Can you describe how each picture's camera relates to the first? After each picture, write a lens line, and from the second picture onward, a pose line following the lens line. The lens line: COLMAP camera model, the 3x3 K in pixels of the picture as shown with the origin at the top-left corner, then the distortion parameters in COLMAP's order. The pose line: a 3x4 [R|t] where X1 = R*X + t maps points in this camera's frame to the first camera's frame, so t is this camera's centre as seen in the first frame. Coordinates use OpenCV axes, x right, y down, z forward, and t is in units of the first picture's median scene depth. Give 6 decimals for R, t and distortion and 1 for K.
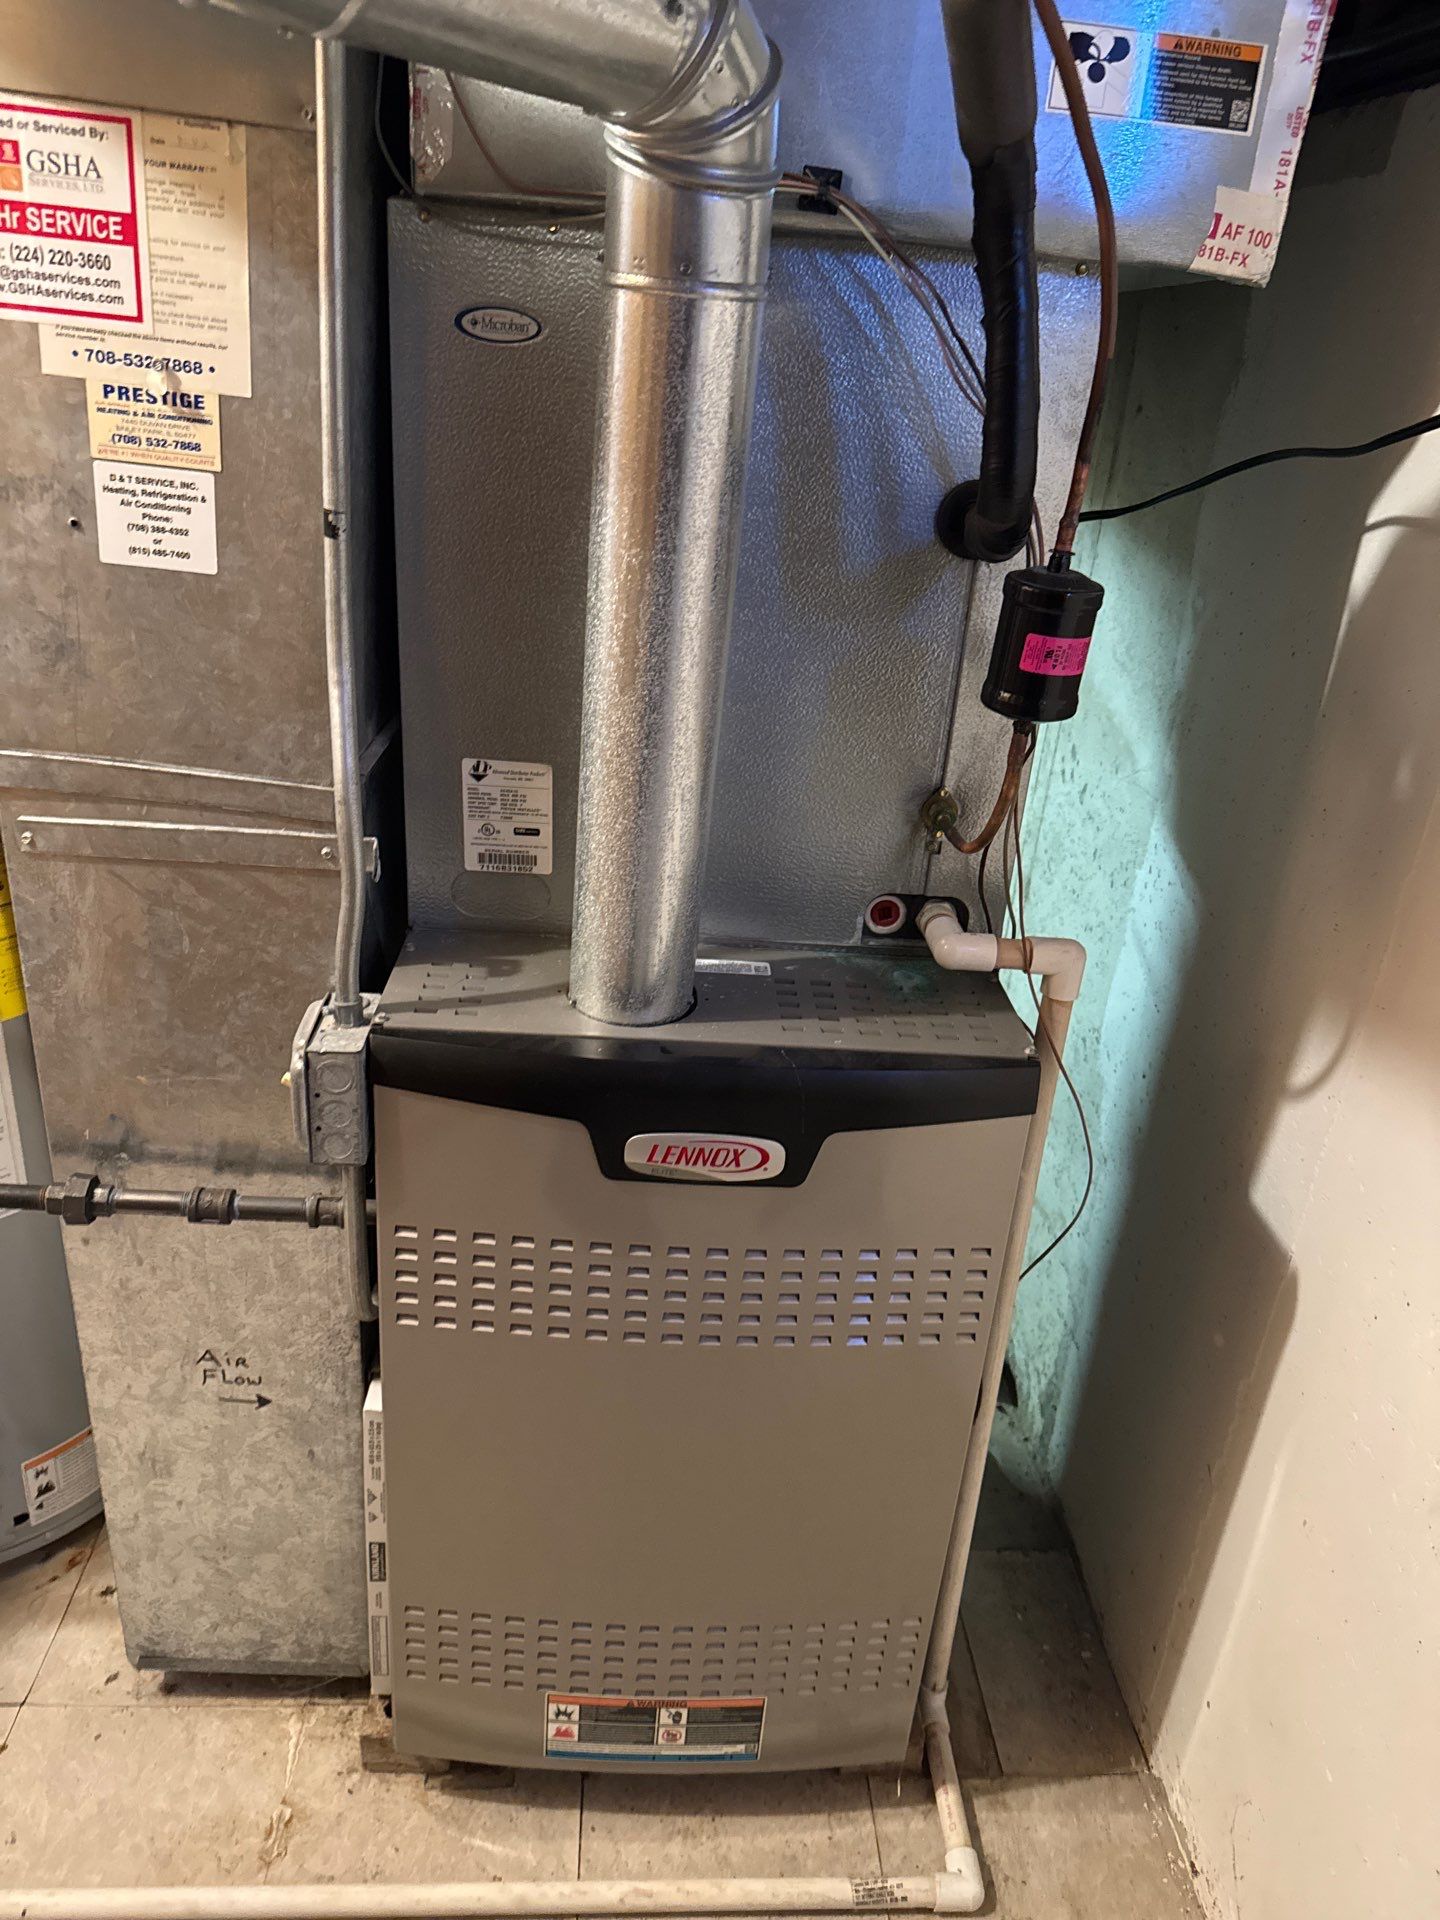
lens RADIAL K [[1428.6, 0, 695.0], [0, 1428.6, 950.6], [0, 0, 1]] dist [0.044406, -0.079396]
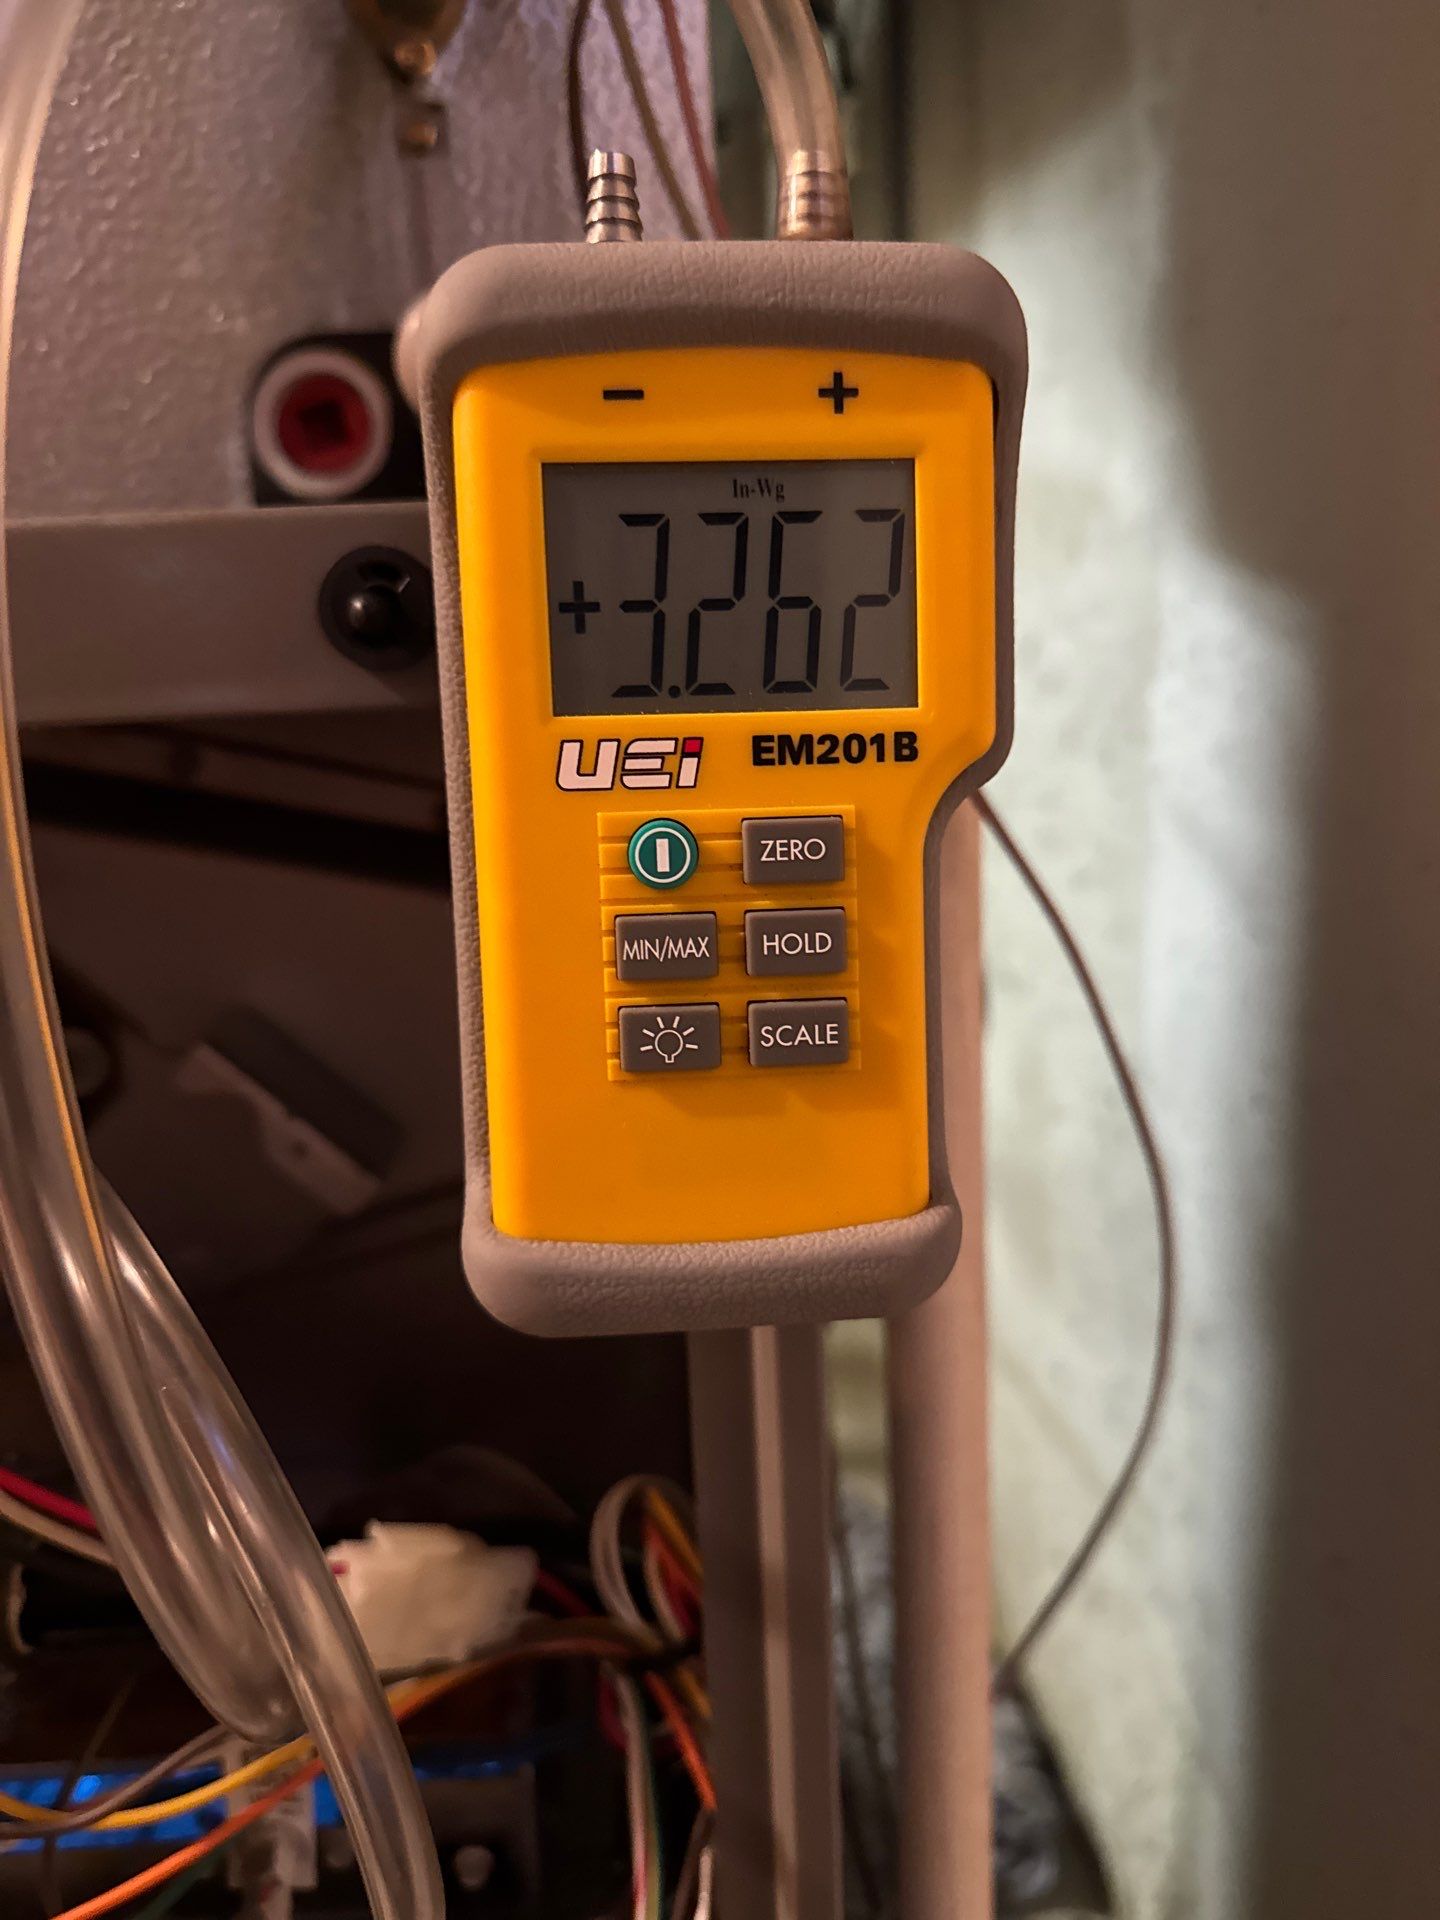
lens RADIAL K [[1428.6, 0, 695.0], [0, 1428.6, 950.6], [0, 0, 1]] dist [0.044406, -0.079396]
pose [[0.993299, -0.115397, -0.006426, 0.167664], [0.111212, 0.969450, -0.218629, 0.129508], [0.031459, 0.216449, 0.975787, 0.615819]]
